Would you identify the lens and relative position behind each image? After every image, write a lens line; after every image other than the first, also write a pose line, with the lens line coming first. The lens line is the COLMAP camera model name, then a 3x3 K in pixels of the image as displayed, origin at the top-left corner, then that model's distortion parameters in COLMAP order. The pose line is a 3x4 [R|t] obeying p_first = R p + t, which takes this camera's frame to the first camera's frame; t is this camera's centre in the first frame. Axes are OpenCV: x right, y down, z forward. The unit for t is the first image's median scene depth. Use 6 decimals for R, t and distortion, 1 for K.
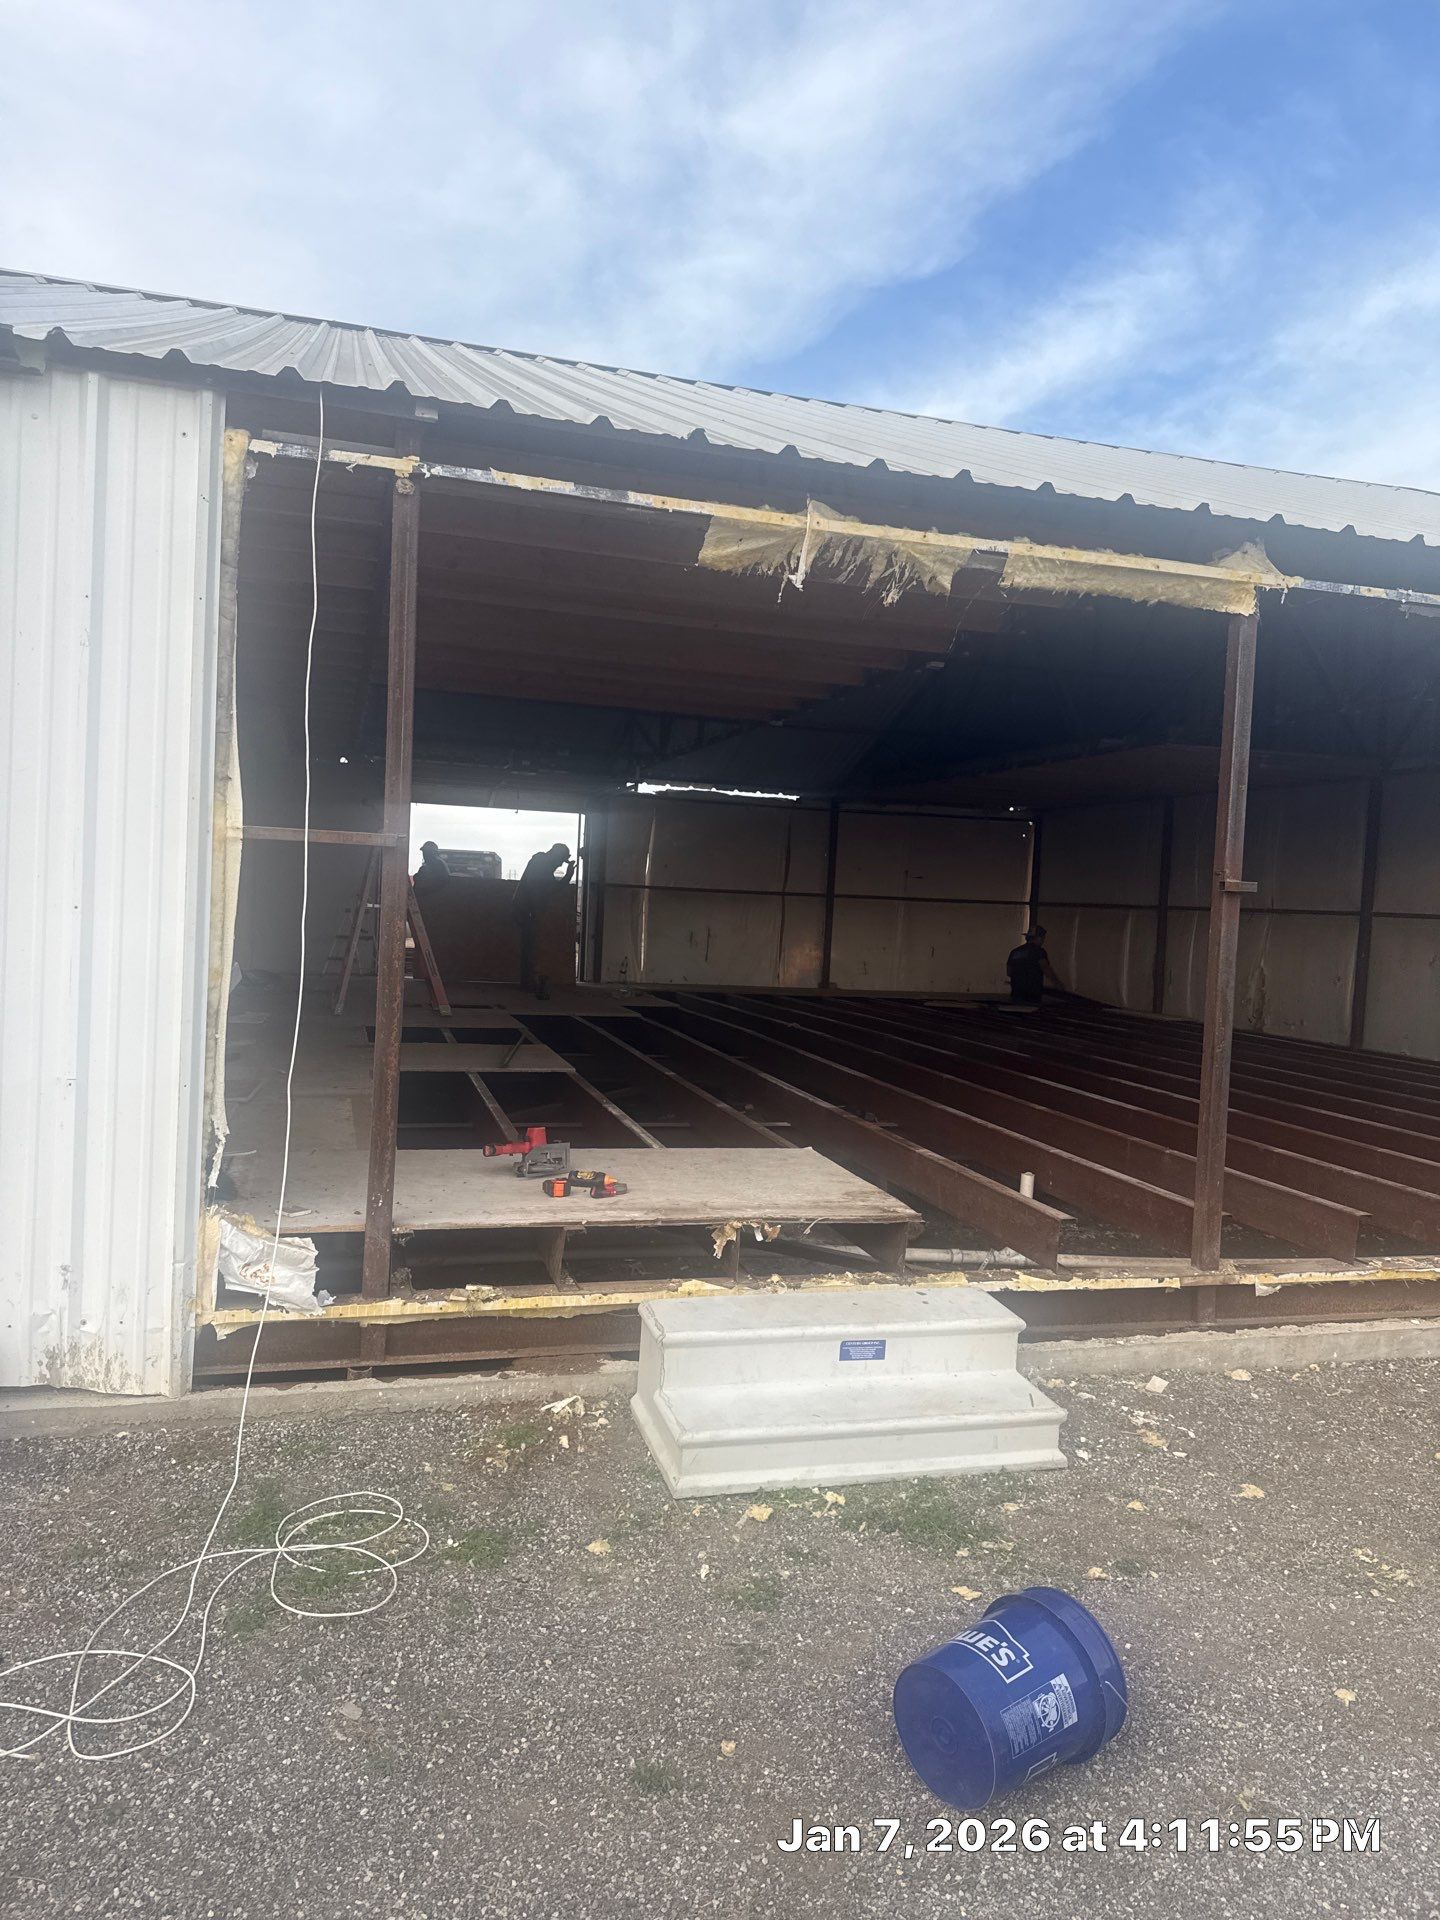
lens RADIAL K [[1360.2, 0, 719.0], [0, 1360.2, 955.4], [0, 0, 1]] dist [0.038616, -0.051077]
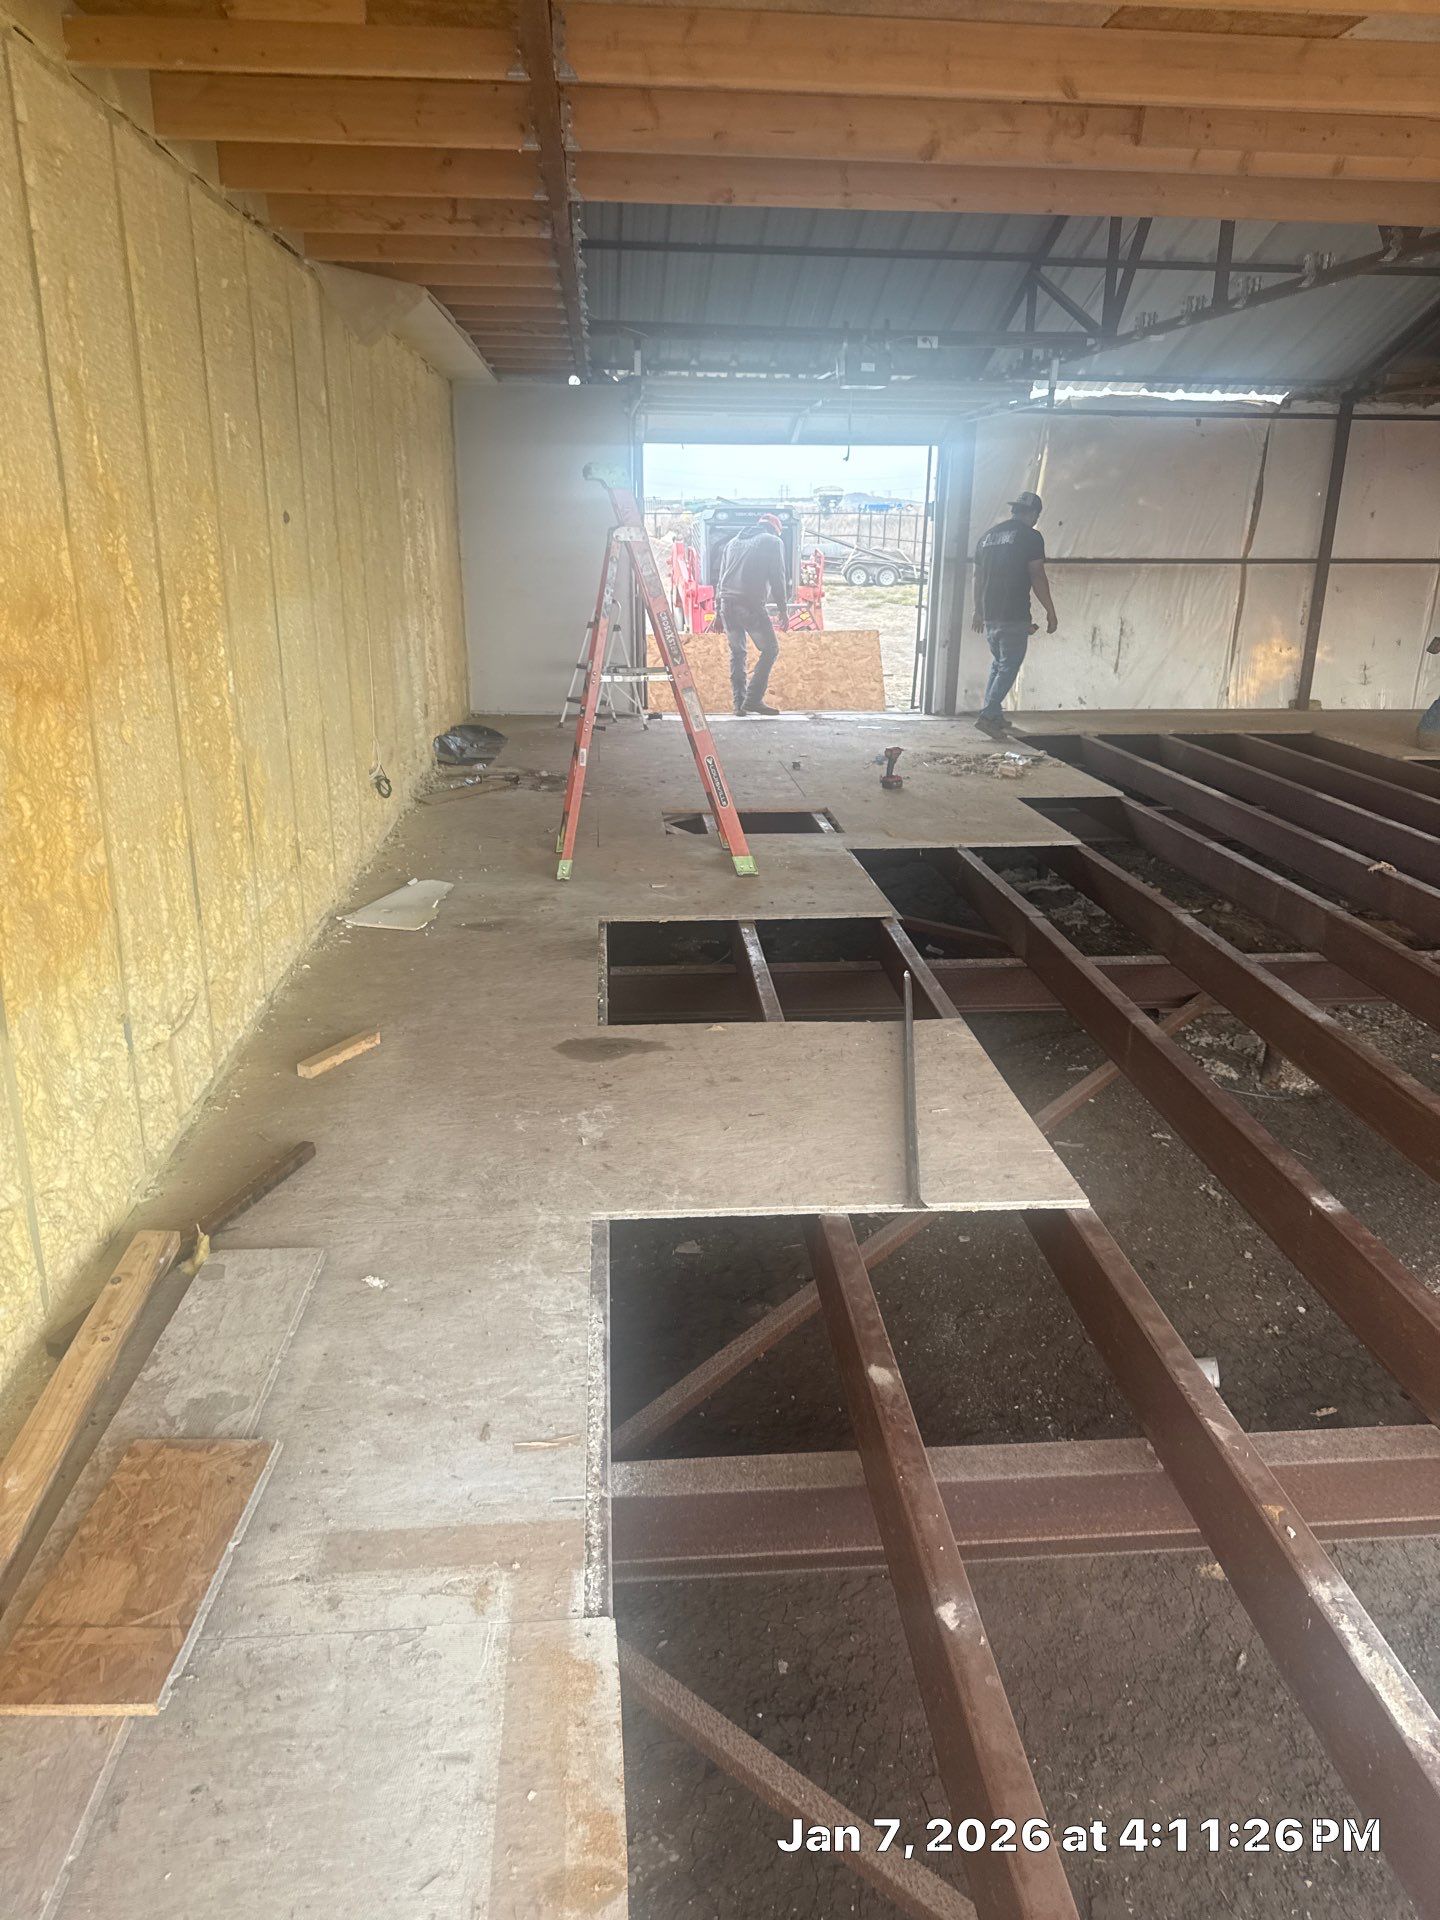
lens RADIAL K [[1360.2, 0, 705.7], [0, 1360.2, 957.7], [0, 0, 1]] dist [0.038616, -0.051077]
pose [[0.978750, 0.027509, -0.203203, -0.064898], [0.028594, 0.962970, 0.268090, -0.045614], [0.203053, -0.268203, 0.941720, 0.295700]]
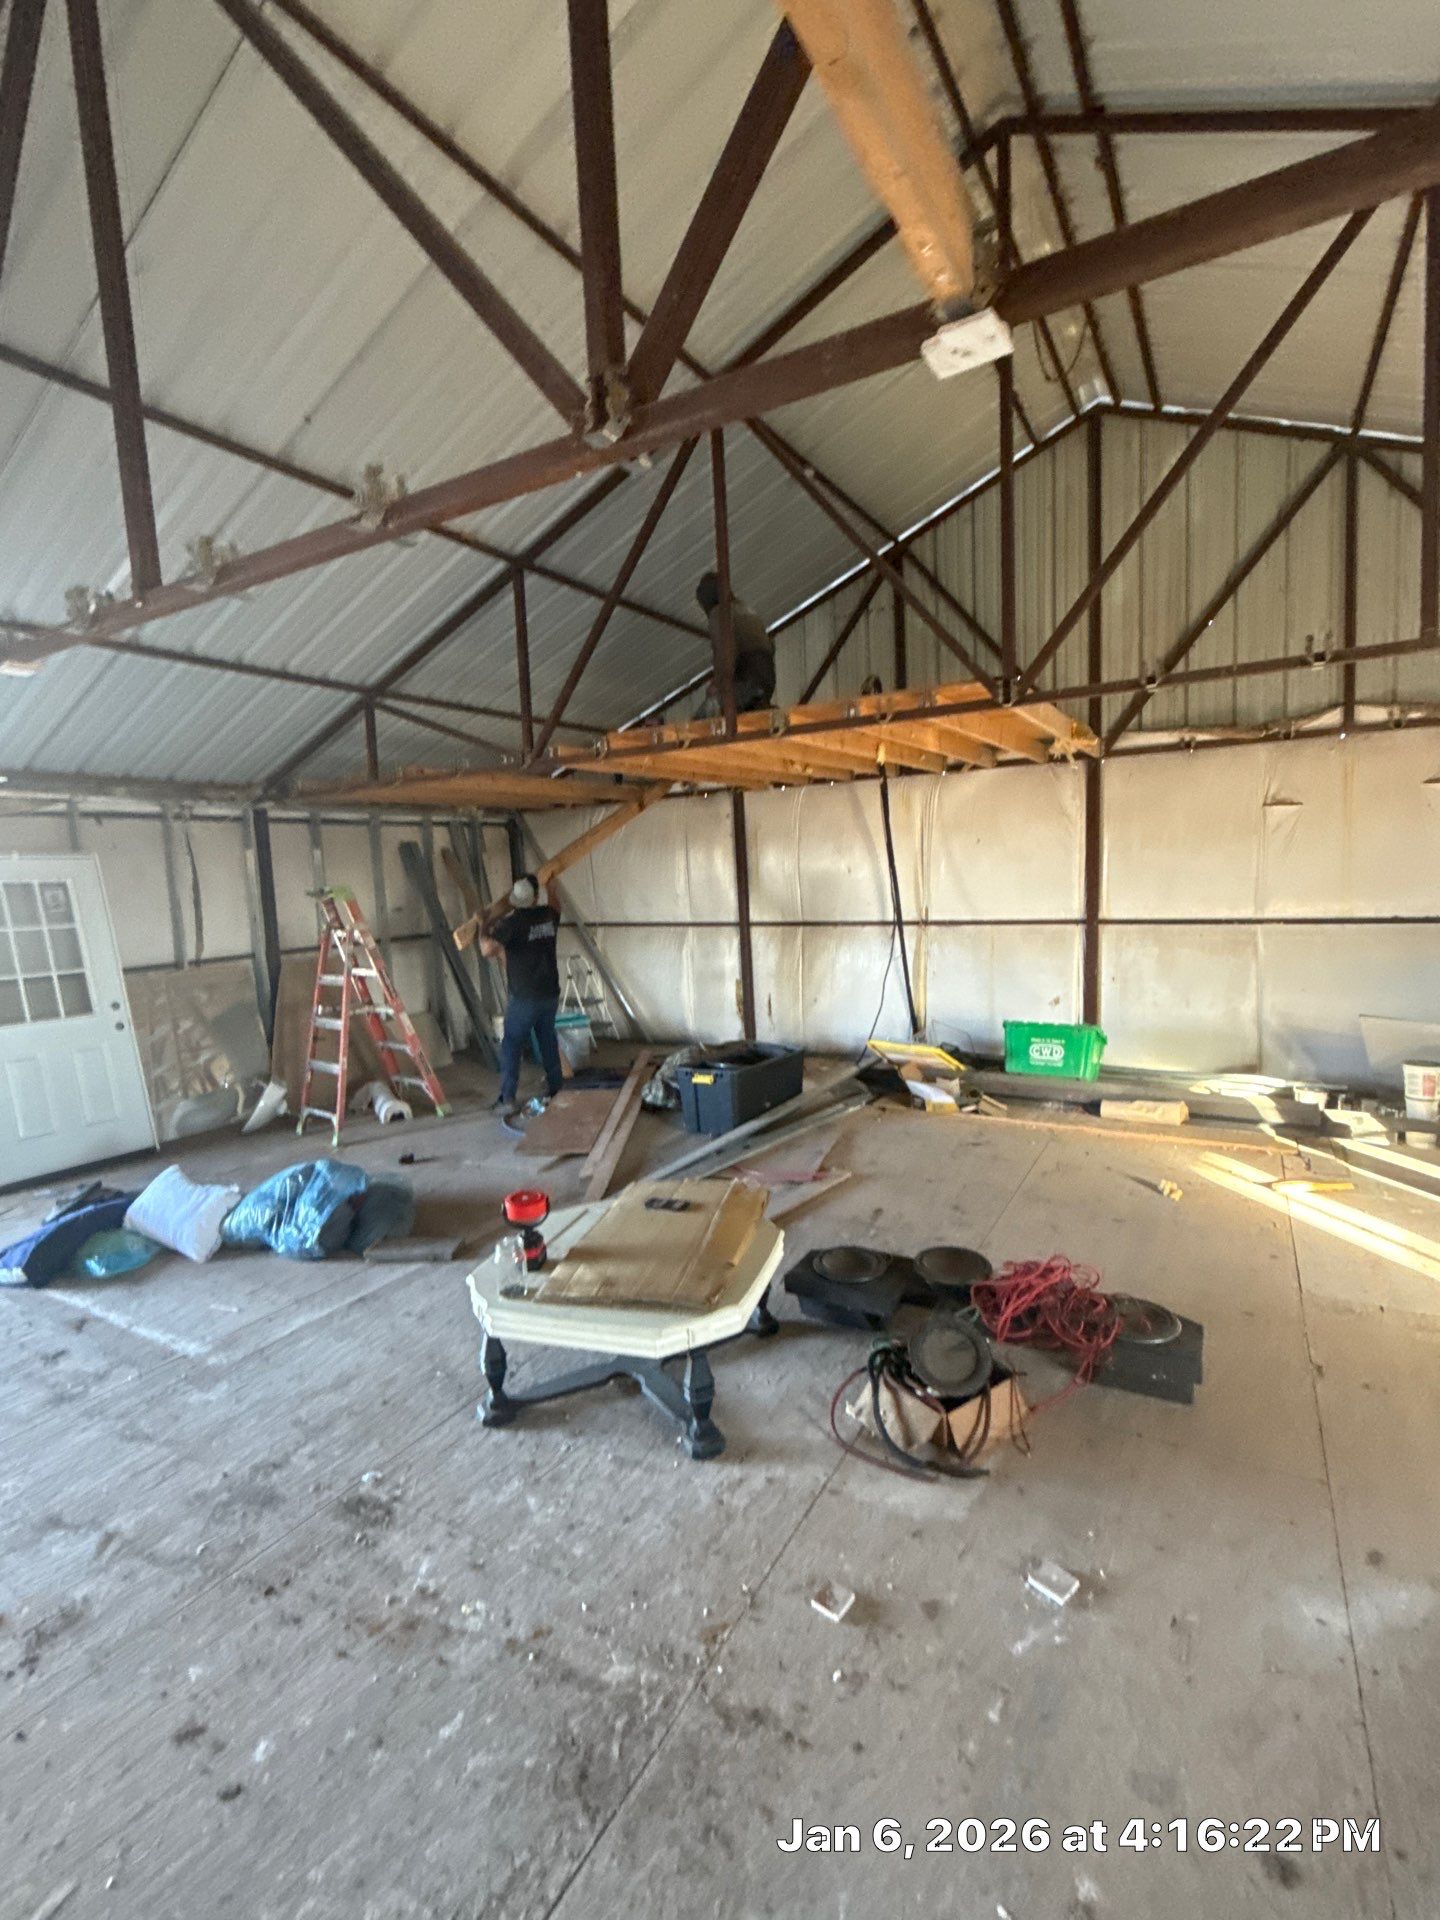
lens RADIAL K [[870.8, 0, 719.8], [0, 870.8, 956.5], [0, 0, 1]] dist [-0.008764, 0.001676]
pose [[0.713603, -0.143414, 0.685713, -0.048106], [0.101968, 0.989661, 0.100868, -0.062889], [-0.693090, -0.002059, 0.720849, 0.558231]]
